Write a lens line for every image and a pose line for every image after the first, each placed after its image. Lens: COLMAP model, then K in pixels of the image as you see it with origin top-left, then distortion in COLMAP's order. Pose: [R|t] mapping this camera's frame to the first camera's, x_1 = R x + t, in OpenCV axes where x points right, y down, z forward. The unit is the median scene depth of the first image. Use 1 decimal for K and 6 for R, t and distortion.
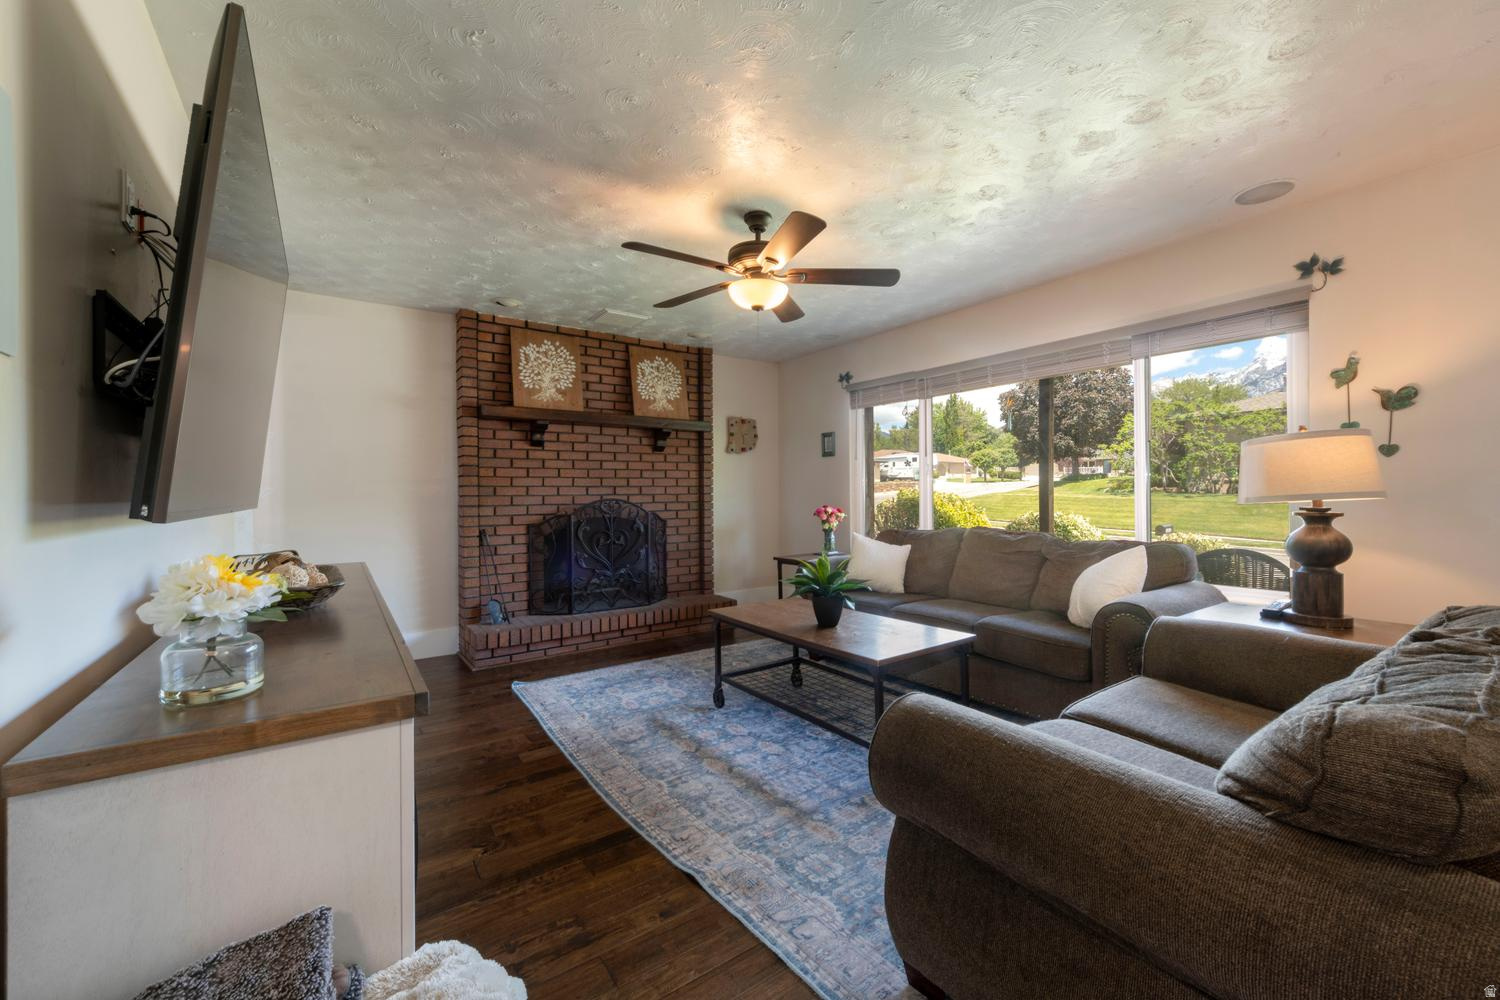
lens RADIAL K [[590.5, 0, 765.9], [0, 590.5, 494.4], [0, 0, 1]] dist [0.001405, -0.000513]
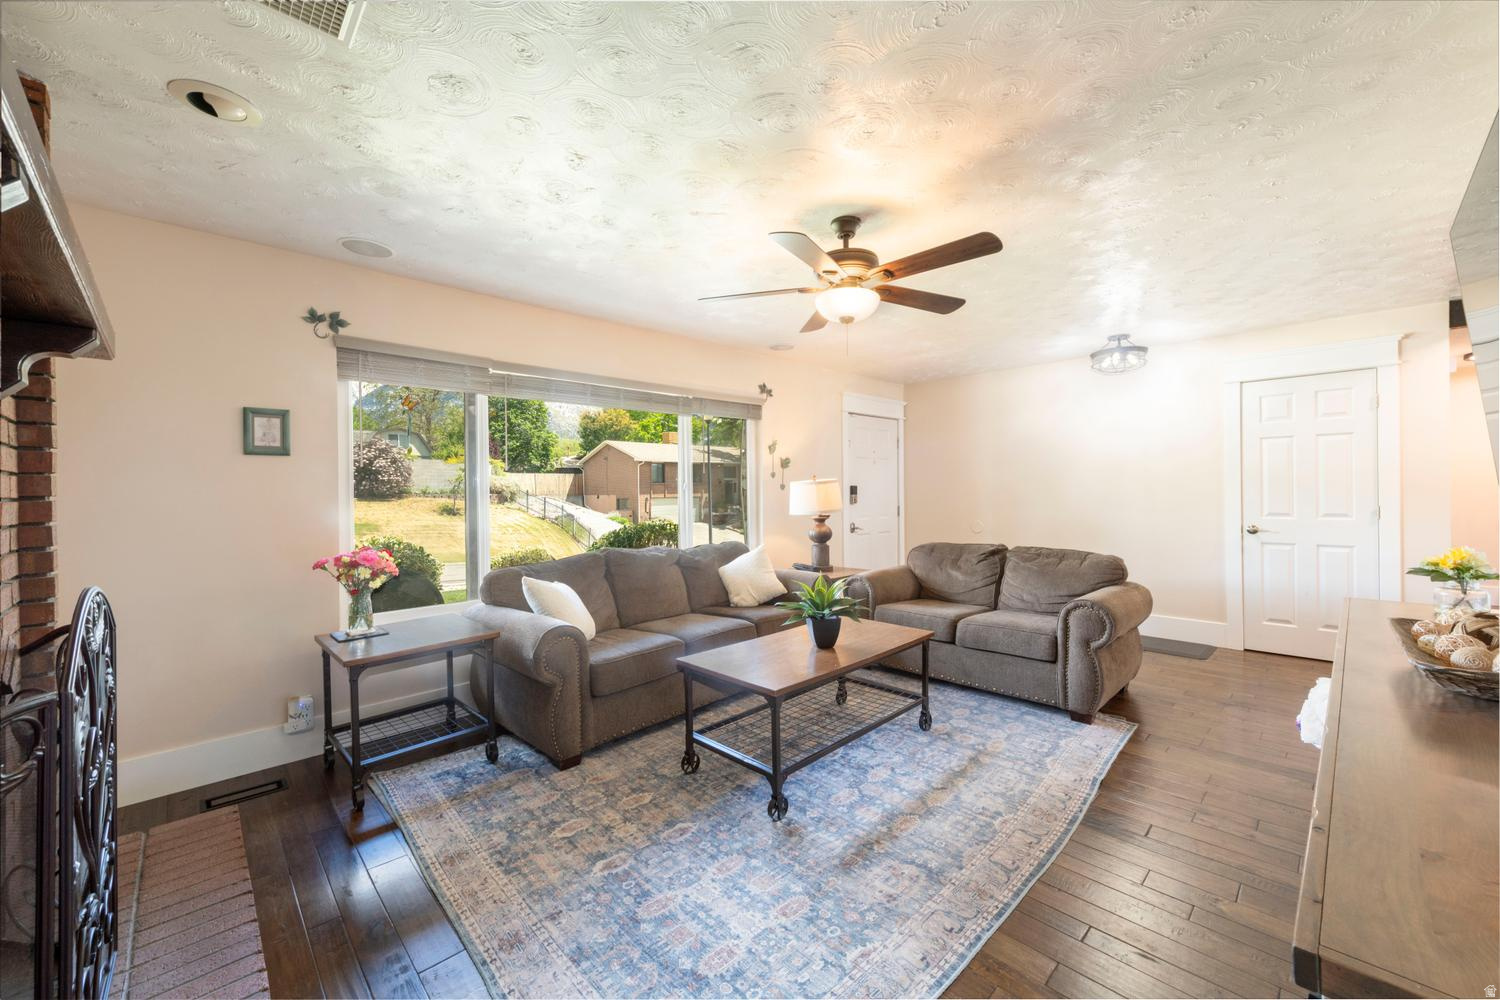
lens RADIAL K [[582.7, 0, 754.2], [0, 582.7, 493.4], [0, 0, 1]] dist [0.023164, -0.013025]
pose [[-0.145523, 0.005367, 0.989340, -0.569840], [0.016515, 0.999859, -0.002995, -0.028137], [-0.989217, 0.015903, -0.145591, 0.811111]]
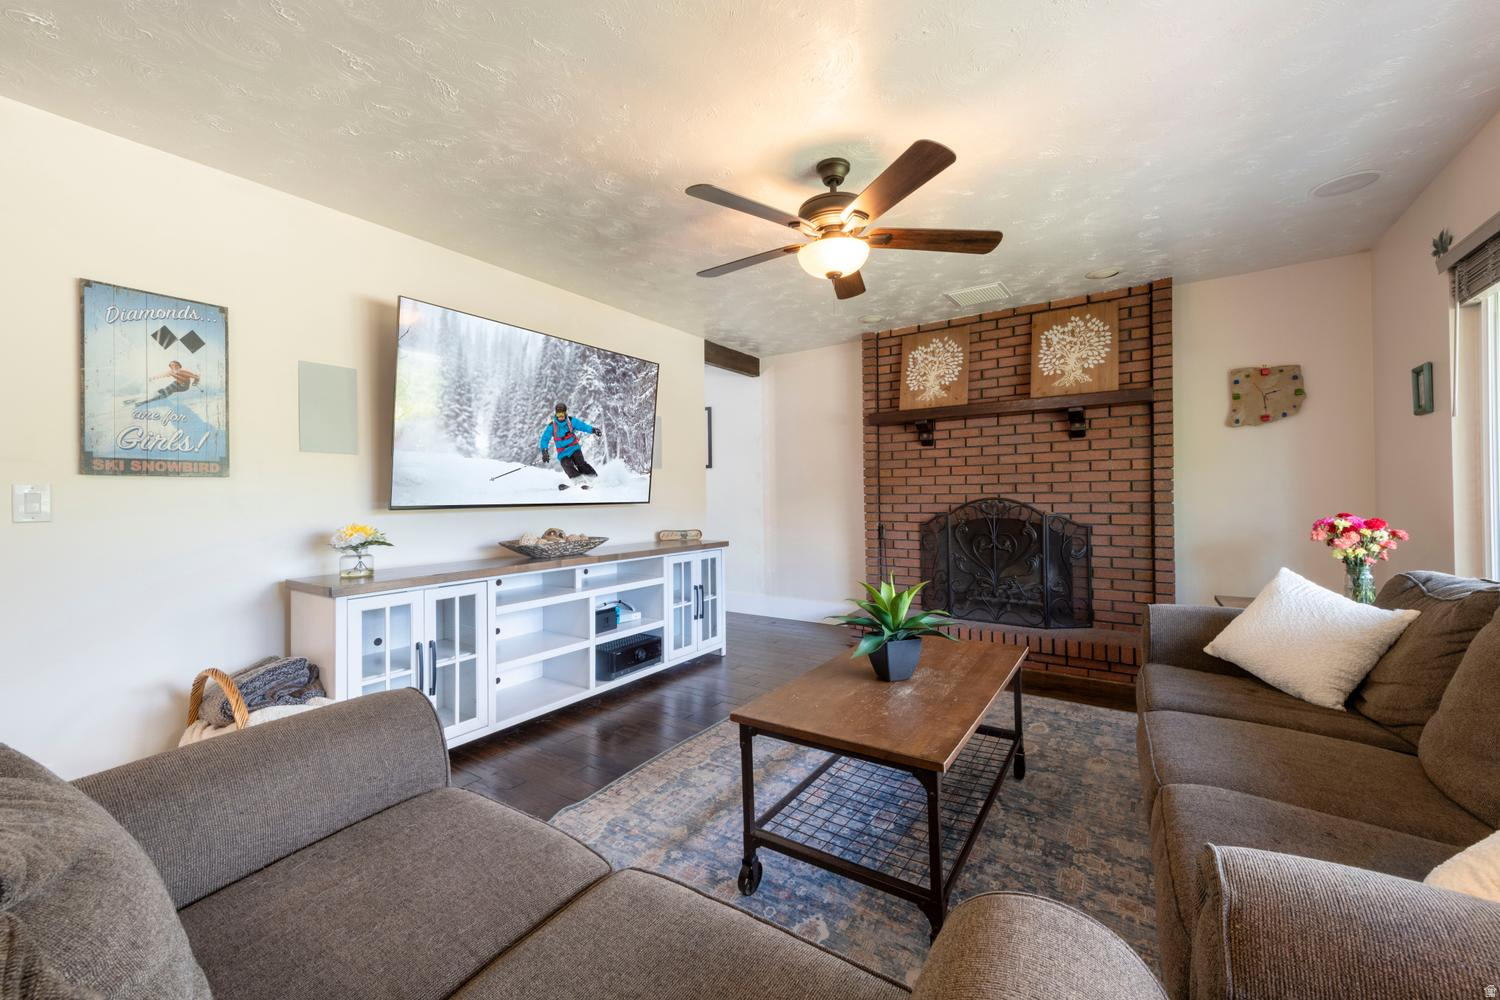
lens RADIAL K [[582.7, 0, 754.2], [0, 582.7, 493.4], [0, 0, 1]] dist [0.023164, -0.013025]
pose [[0.342117, 0.002495, -0.939654, 0.464266], [0.009397, 0.999937, 0.006076, -0.008424], [0.939610, -0.010909, 0.342072, 0.381744]]
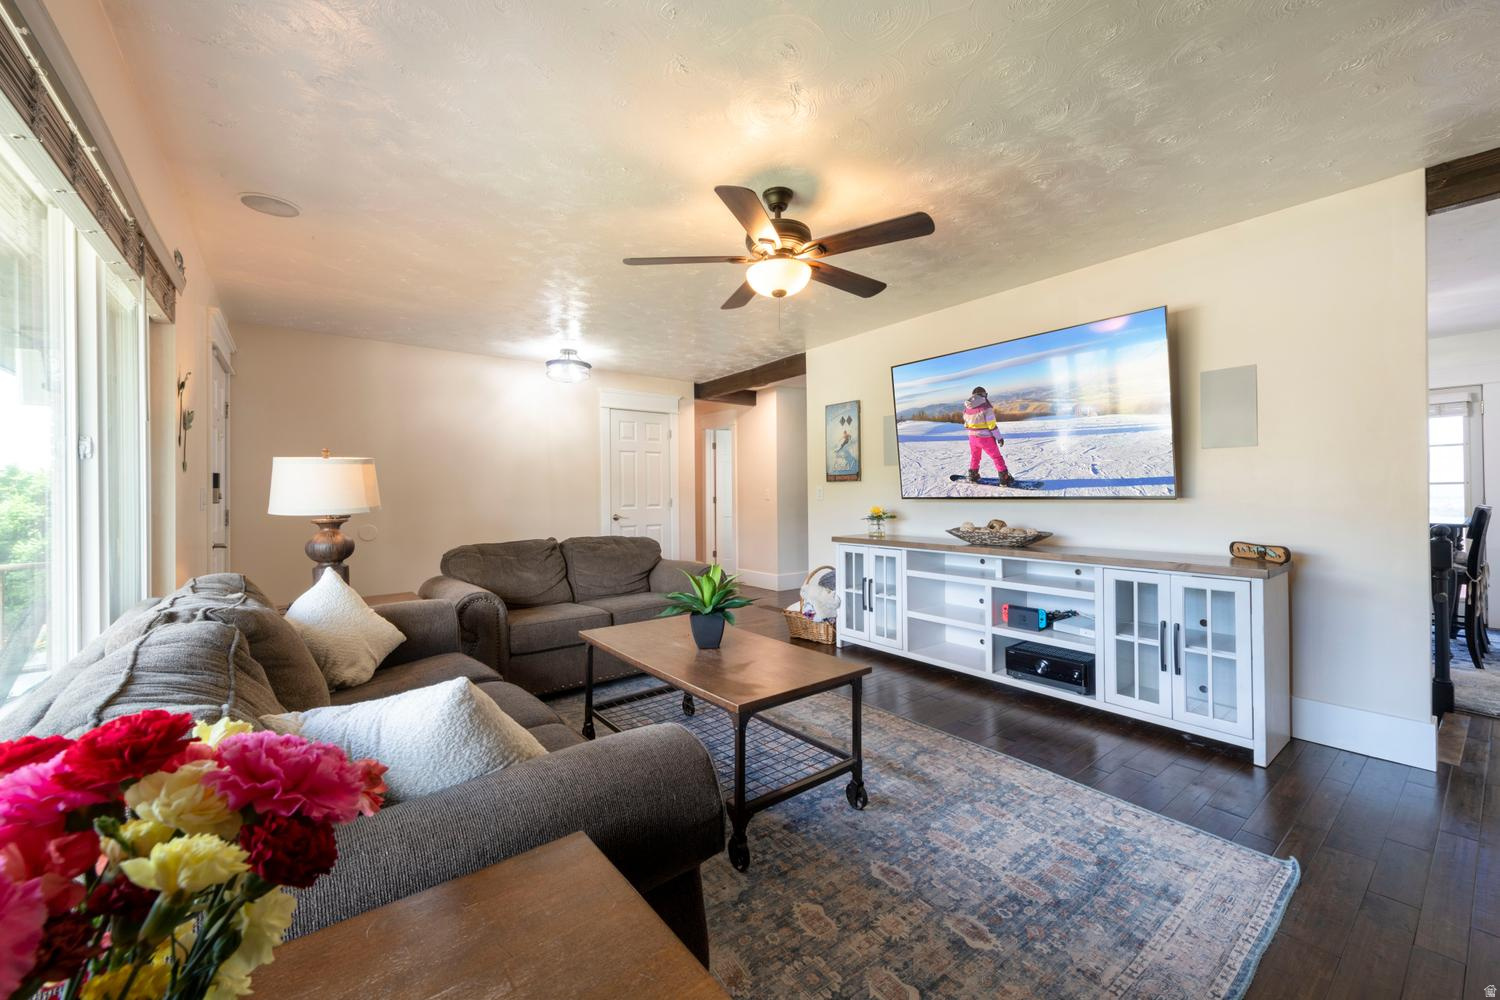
lens RADIAL K [[582.7, 0, 754.2], [0, 582.7, 493.4], [0, 0, 1]] dist [0.023164, -0.013025]
pose [[-0.999258, 0.018818, -0.033594, 0.039294], [0.018931, 0.999816, -0.003058, -0.002226], [0.033530, -0.003691, -0.999431, 1.204729]]
